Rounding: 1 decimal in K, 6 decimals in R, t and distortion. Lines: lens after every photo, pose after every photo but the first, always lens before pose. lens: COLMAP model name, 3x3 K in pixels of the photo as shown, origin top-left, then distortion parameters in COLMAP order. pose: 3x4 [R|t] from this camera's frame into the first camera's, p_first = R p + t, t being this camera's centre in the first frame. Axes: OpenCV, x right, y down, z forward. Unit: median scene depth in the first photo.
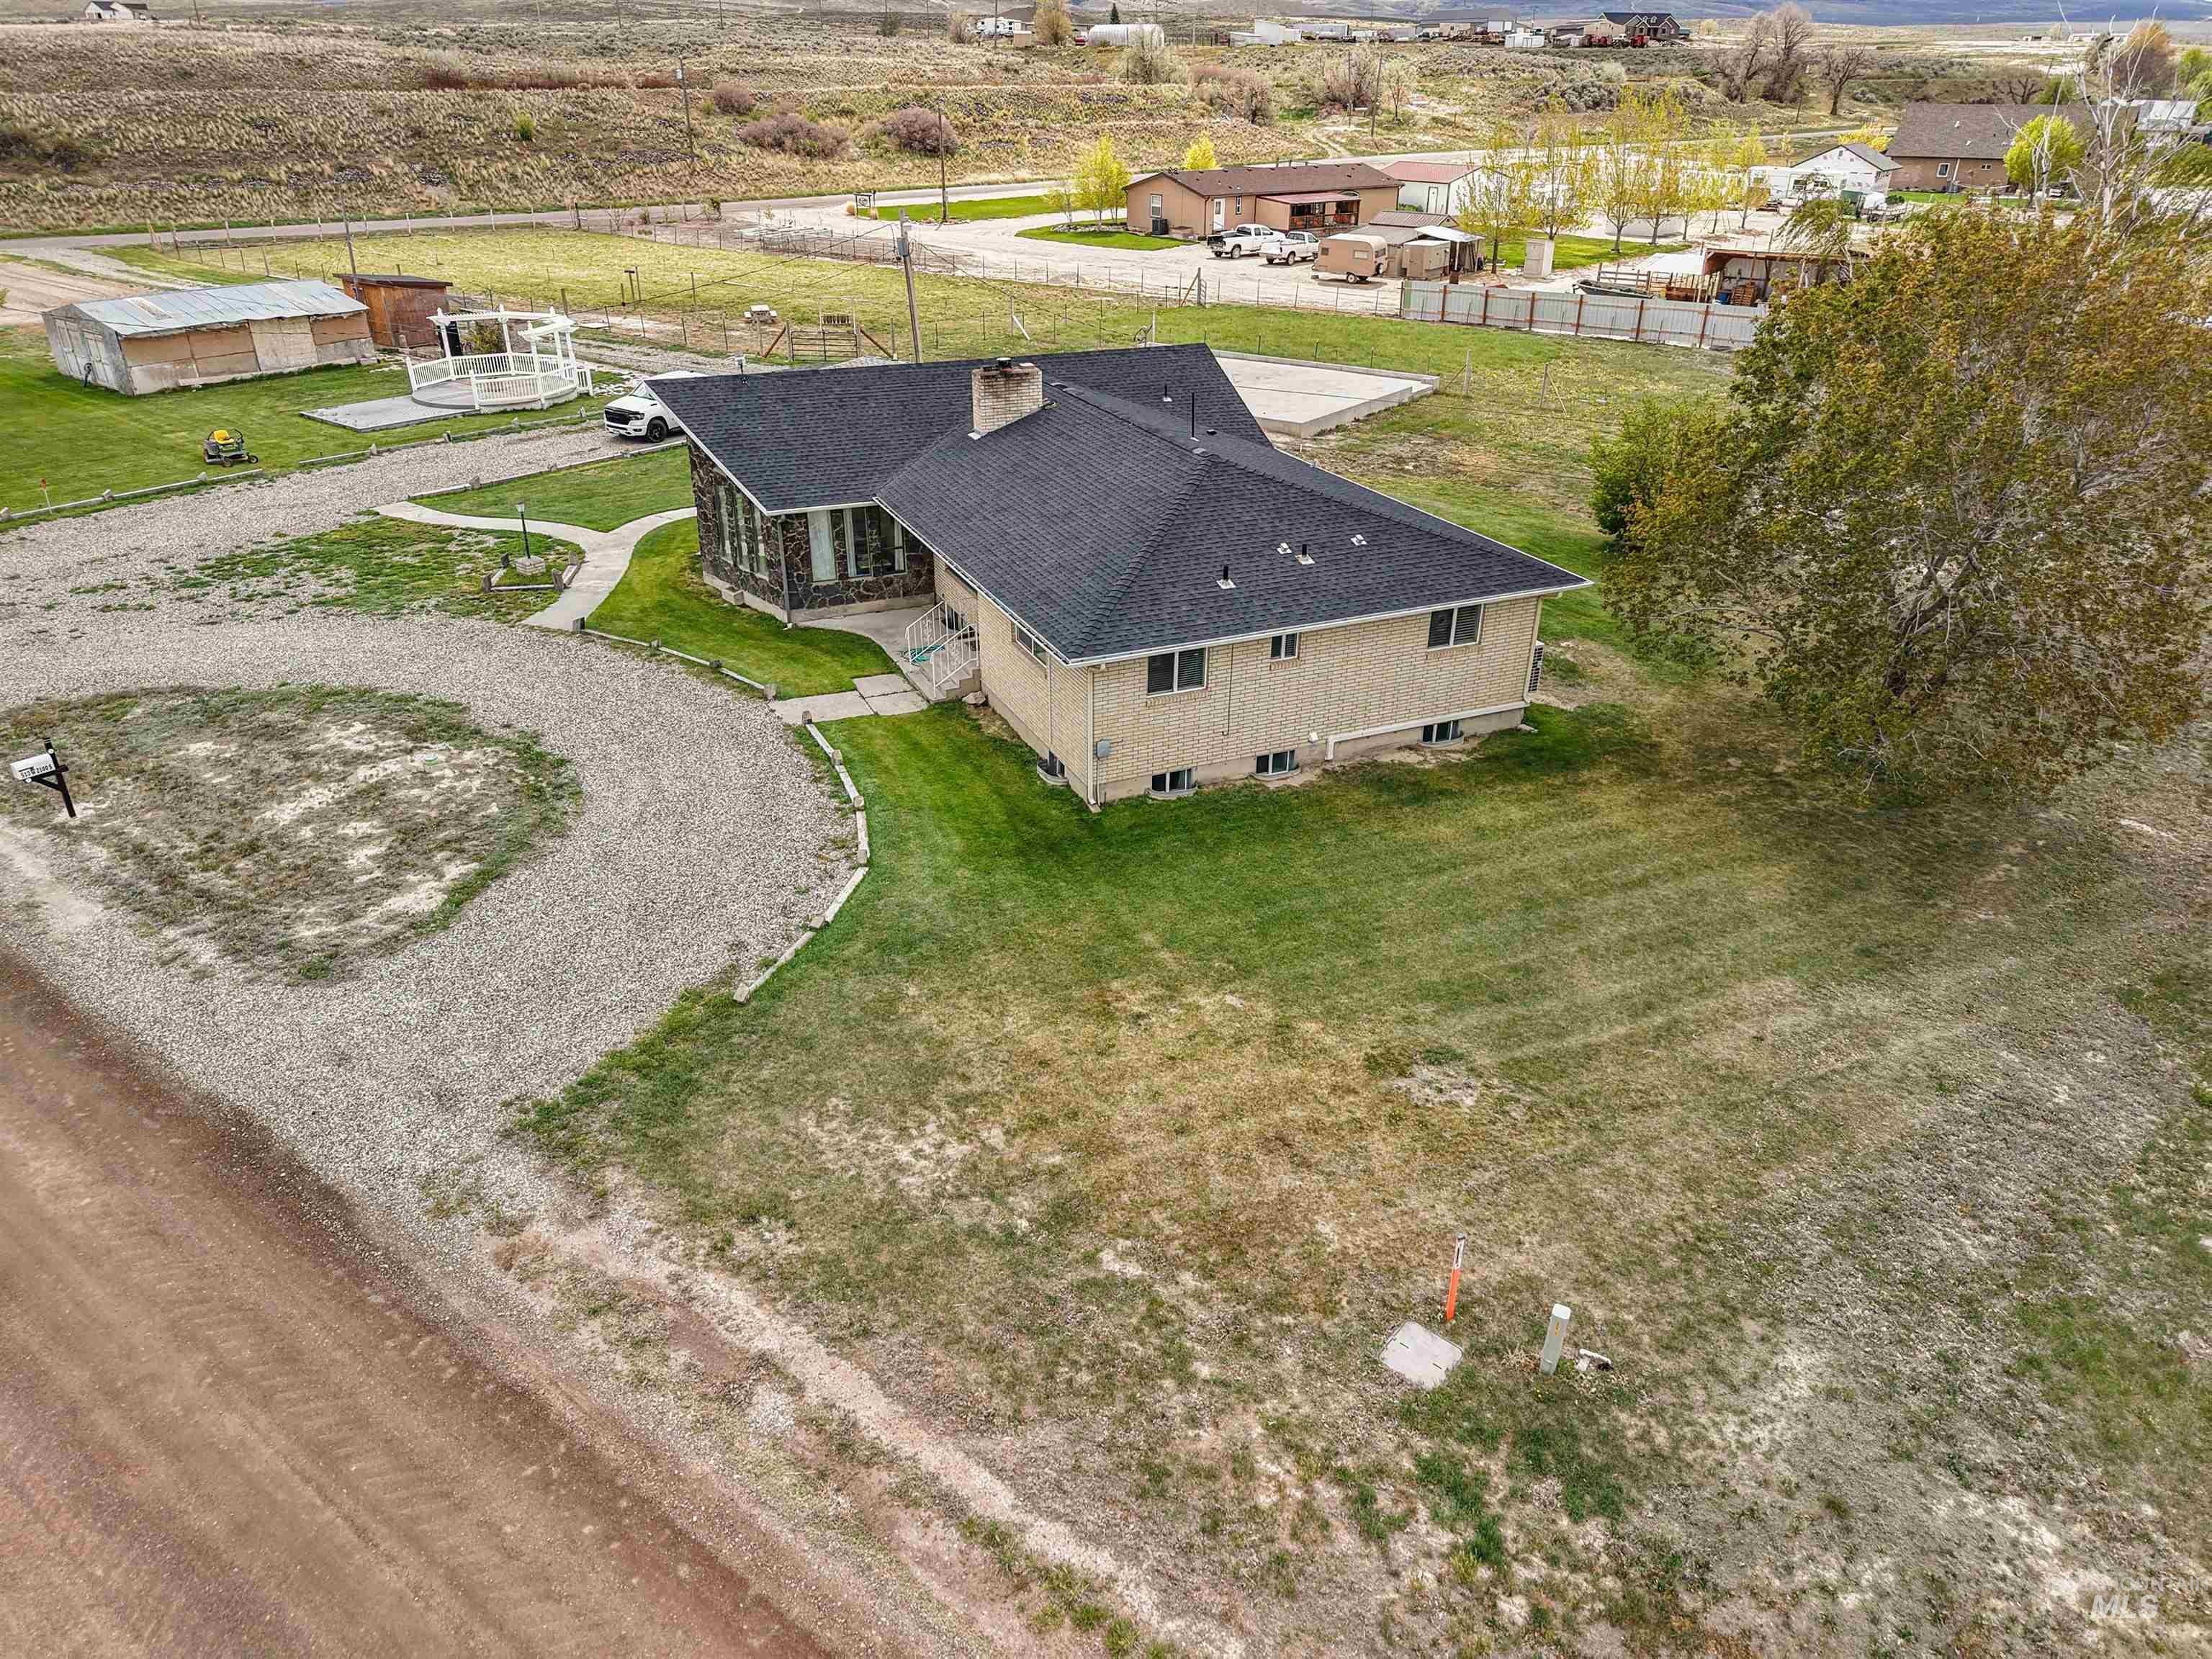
lens RADIAL K [[1478.8, 0, 1093.0], [0, 1478.8, 822.4], [0, 0, 1]] dist [0.024115, -0.020392]
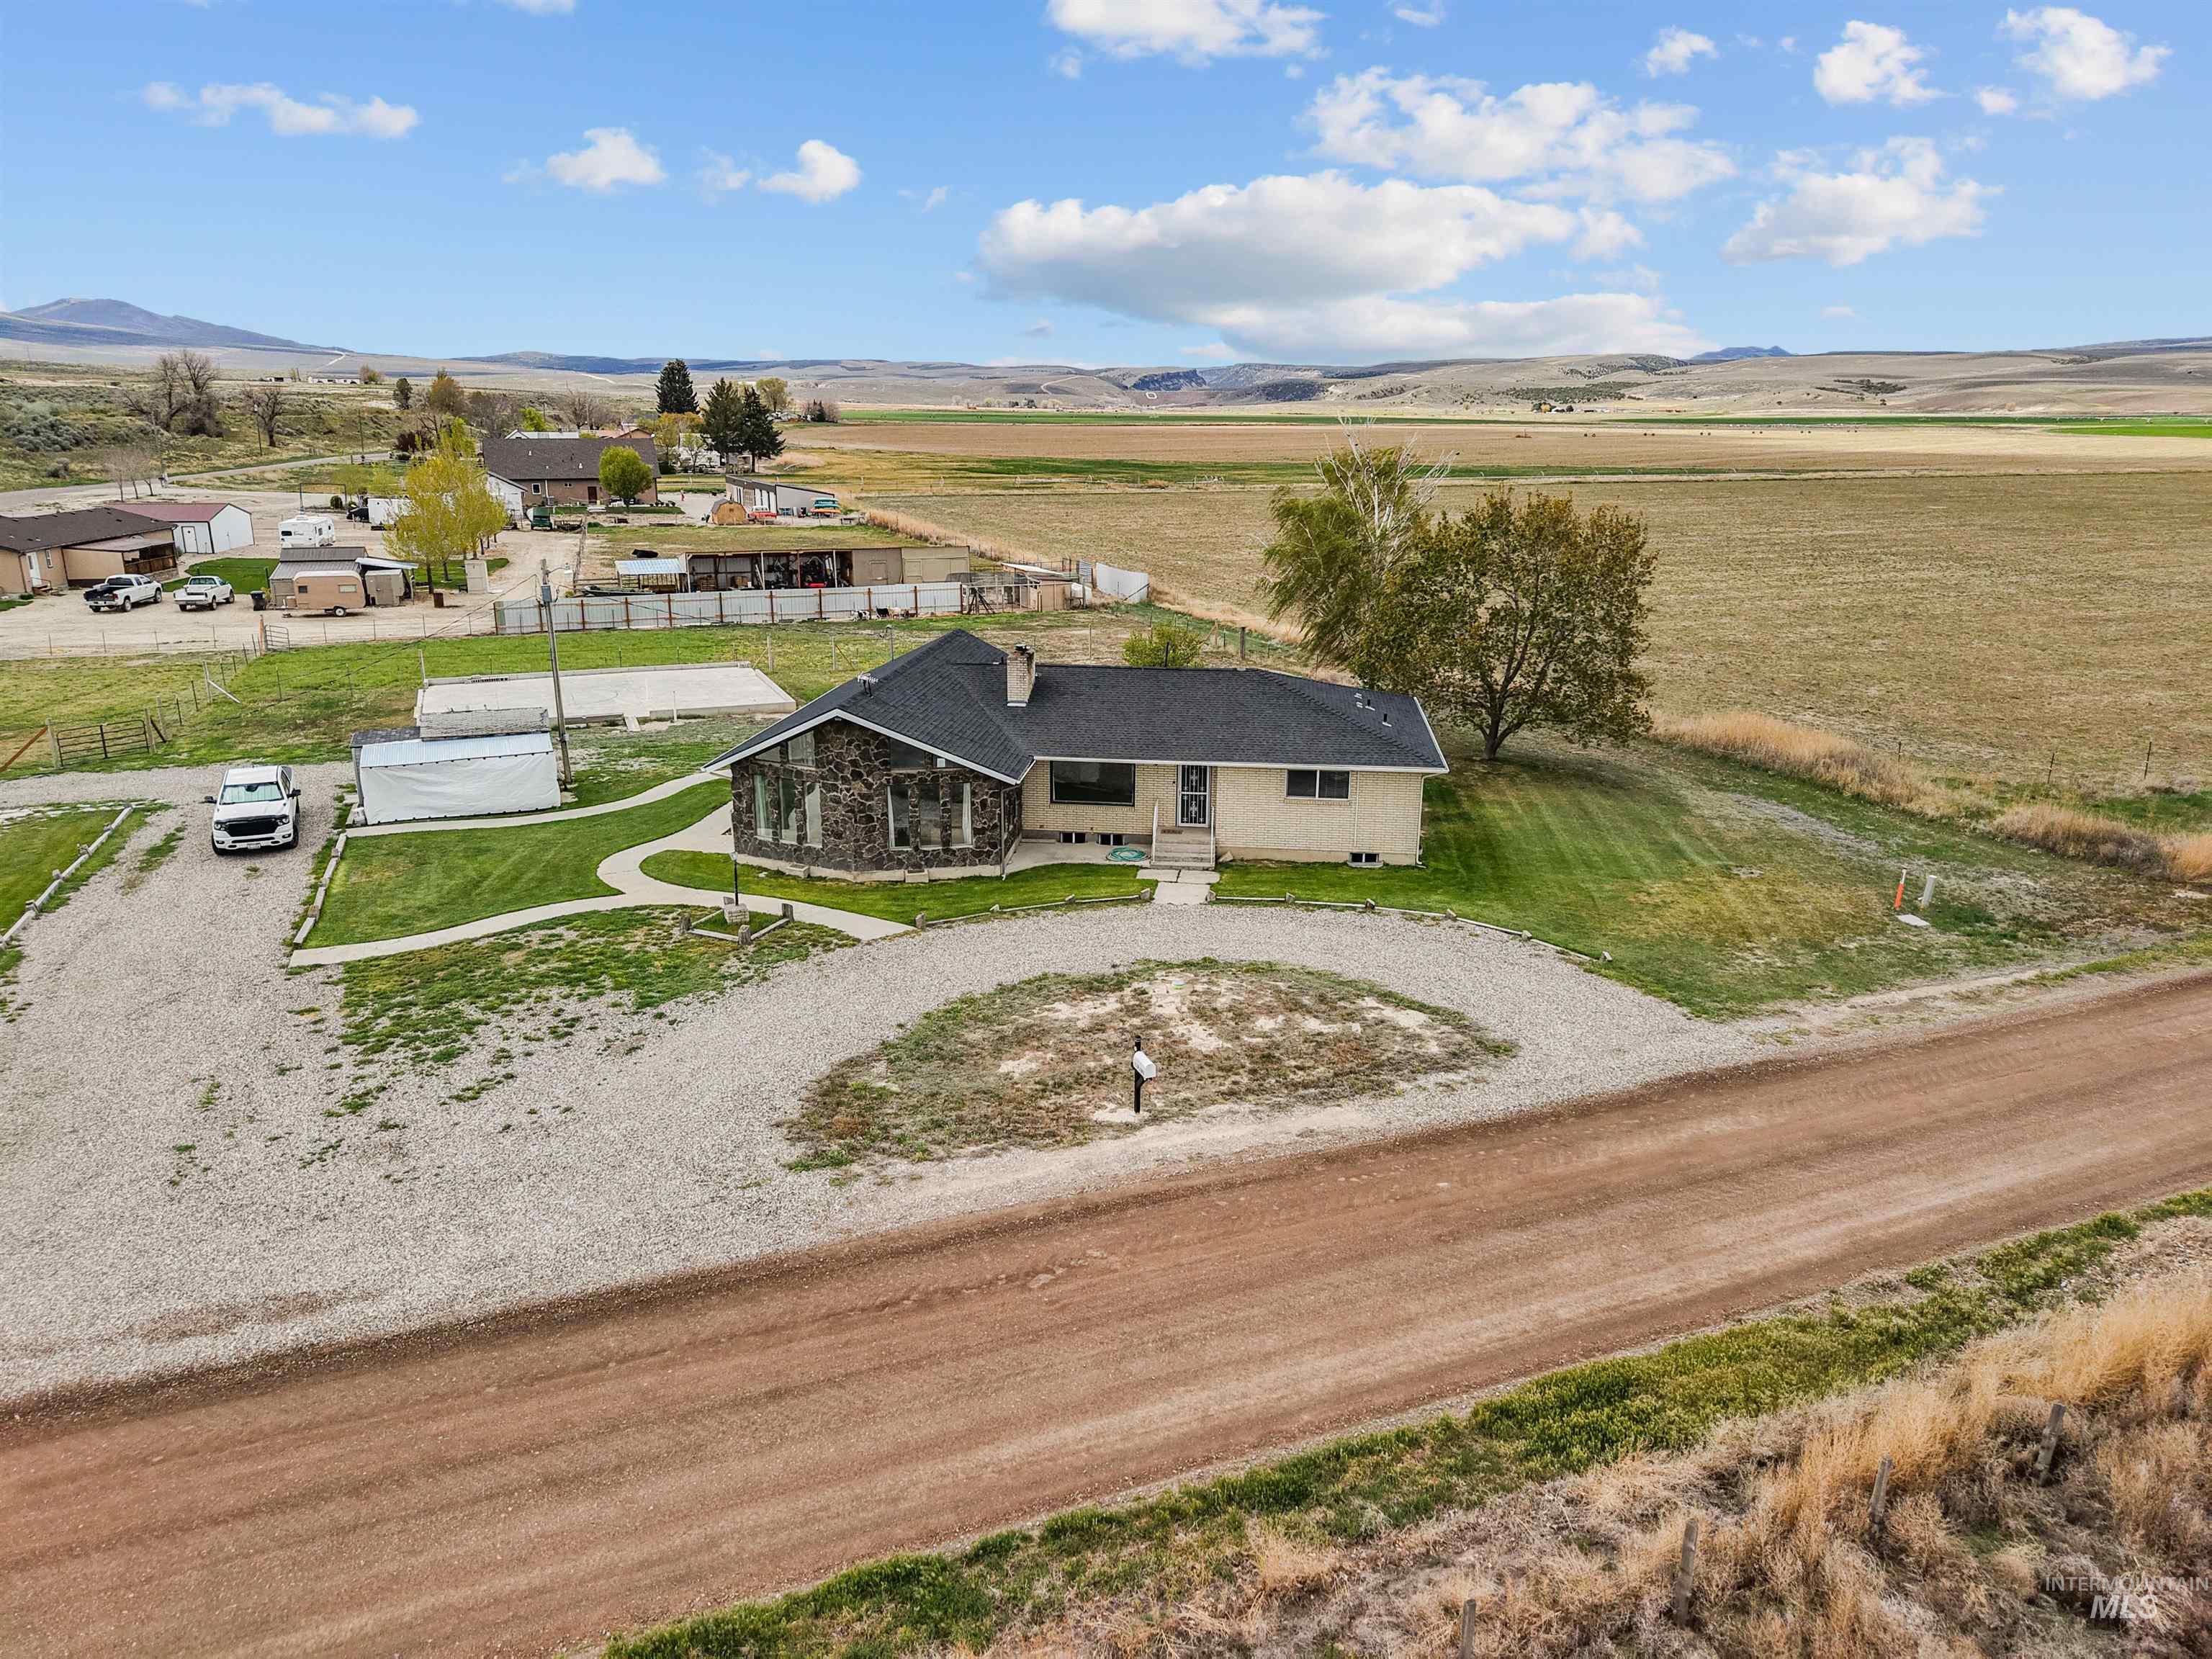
lens RADIAL K [[1478.8, 0, 1102.5], [0, 1478.8, 832.3], [0, 0, 1]] dist [0.024115, -0.020392]
pose [[0.501442, -0.236271, 0.832305, -1.233570], [0.385799, 0.922117, 0.029333, -0.184037], [-0.774413, 0.306394, 0.553541, 0.298065]]
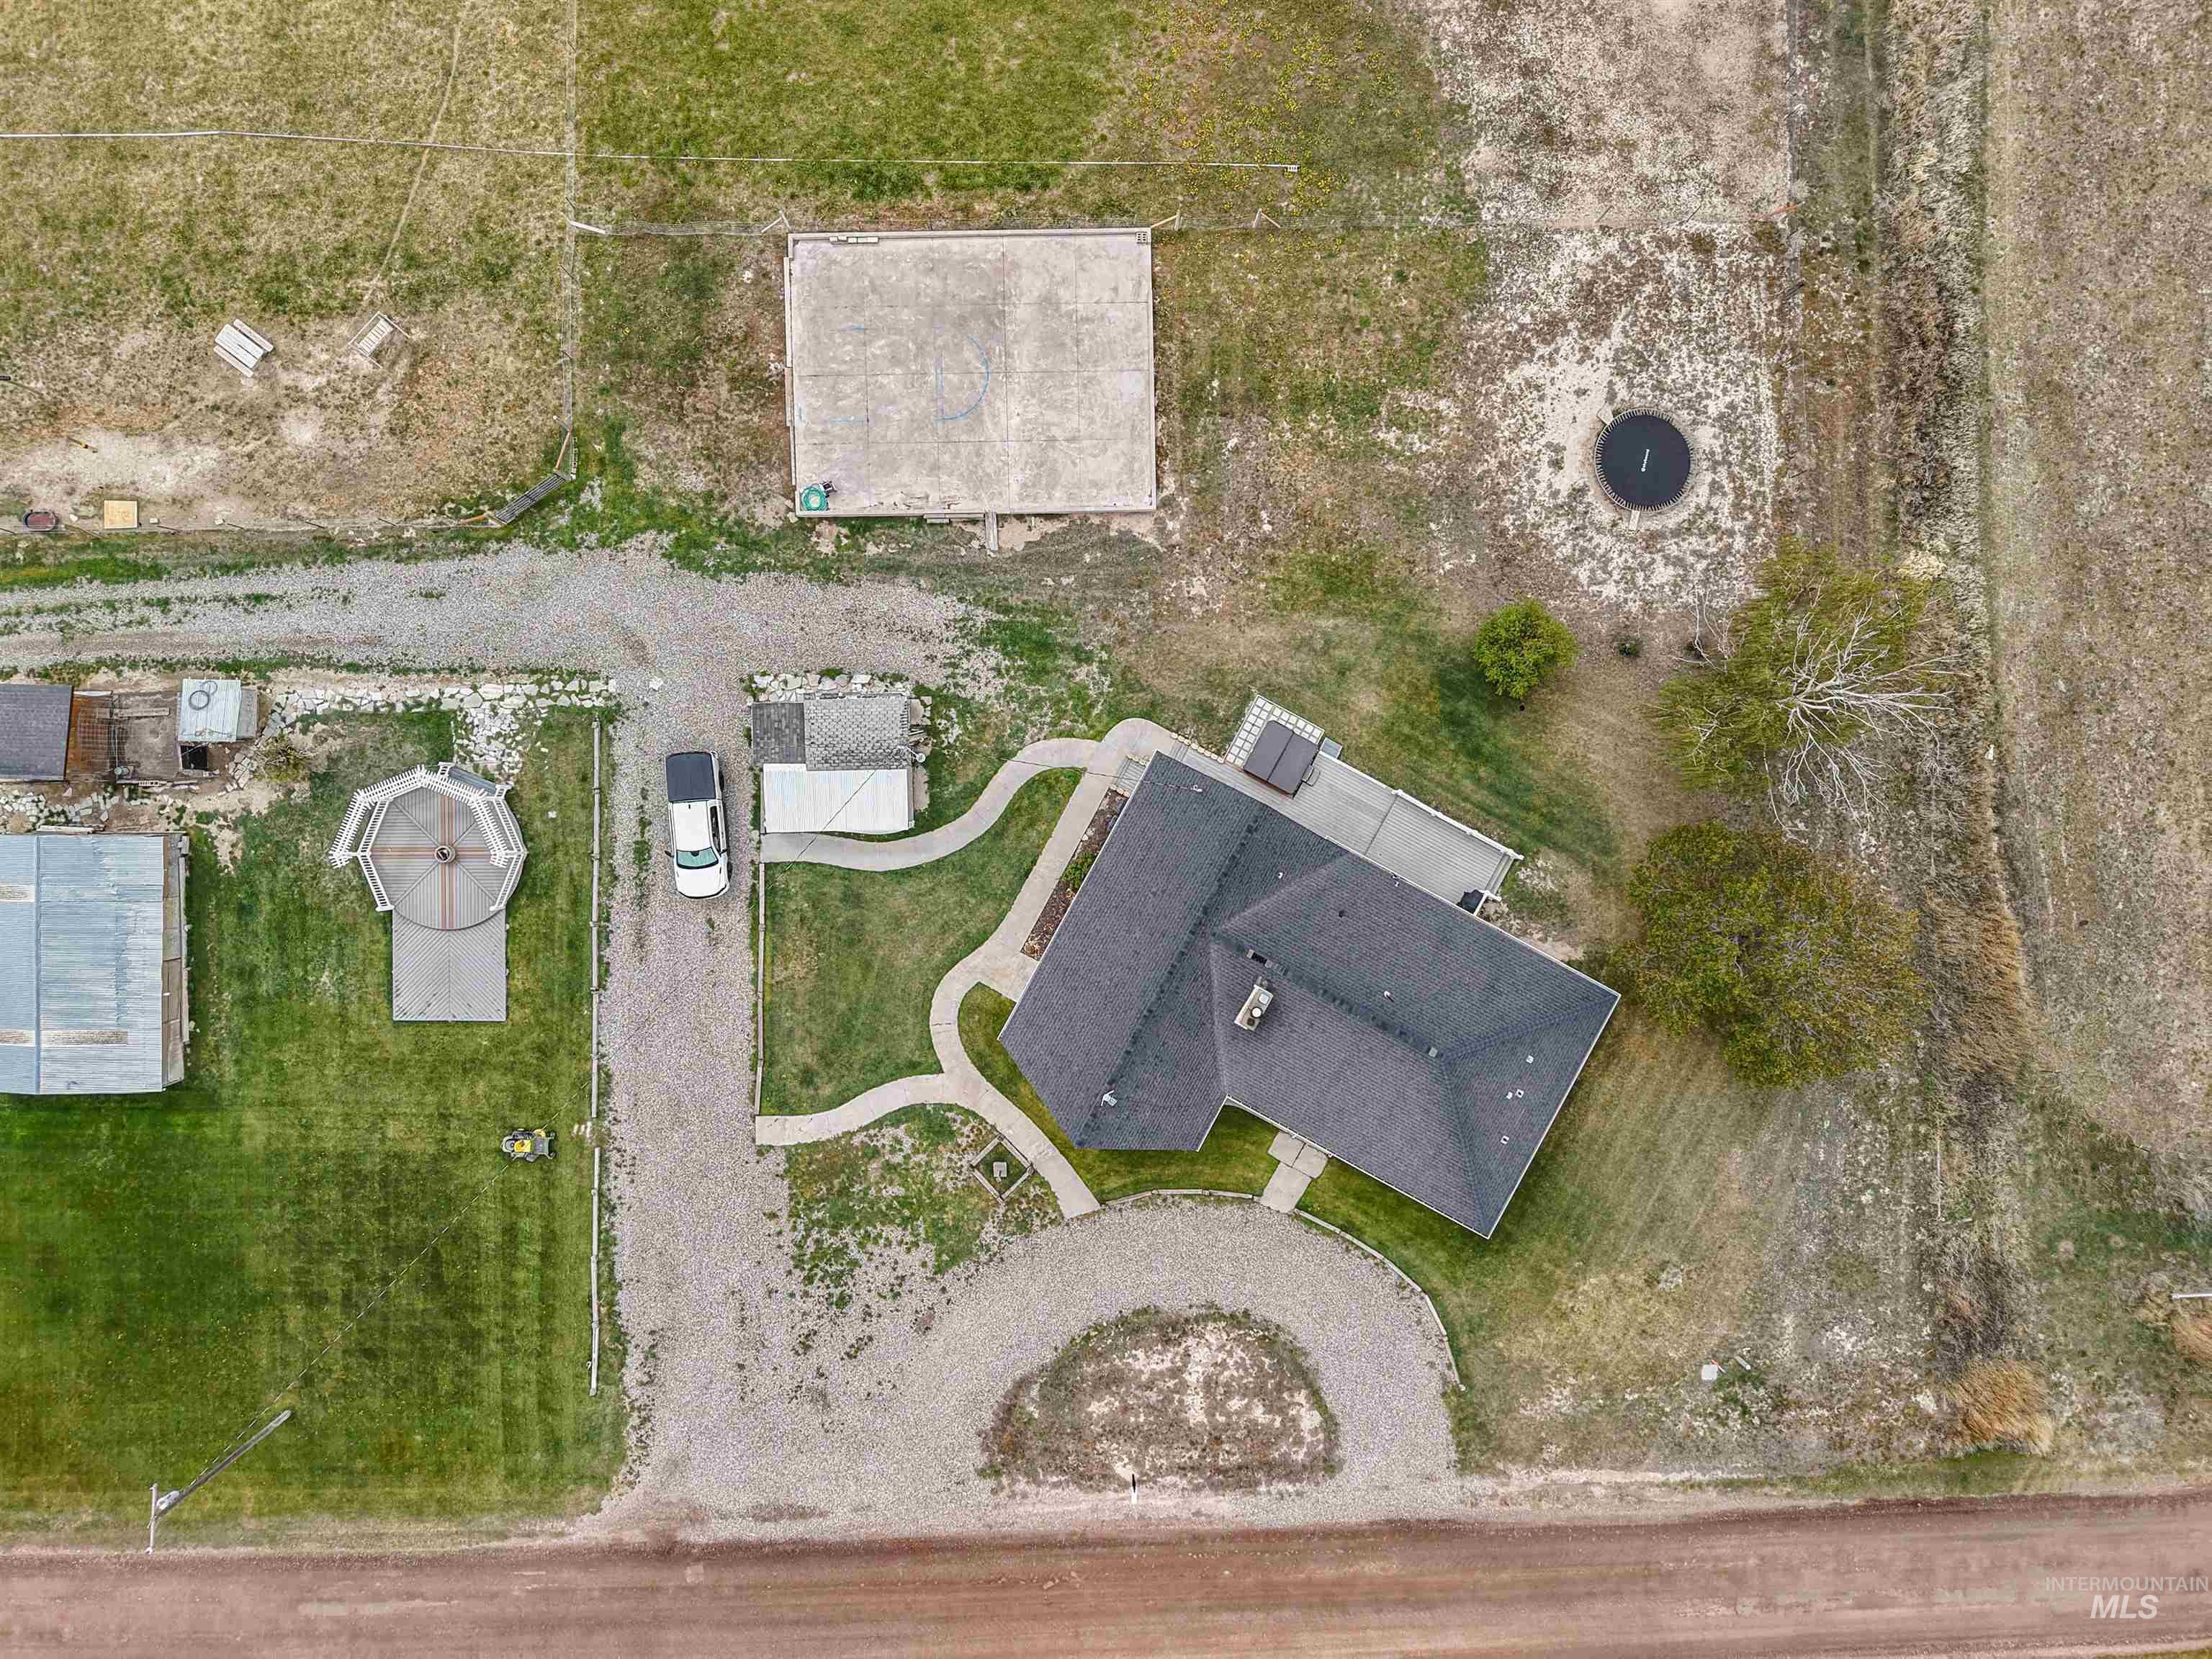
lens RADIAL K [[1478.8, 0, 1090.9], [0, 1478.8, 837.0], [0, 0, 1]] dist [0.024115, -0.020392]
pose [[0.784359, -0.620302, 0.002634, -0.094891], [0.267606, 0.342207, 0.900712, -1.997647], [-0.559615, -0.705776, 0.434409, 0.587142]]
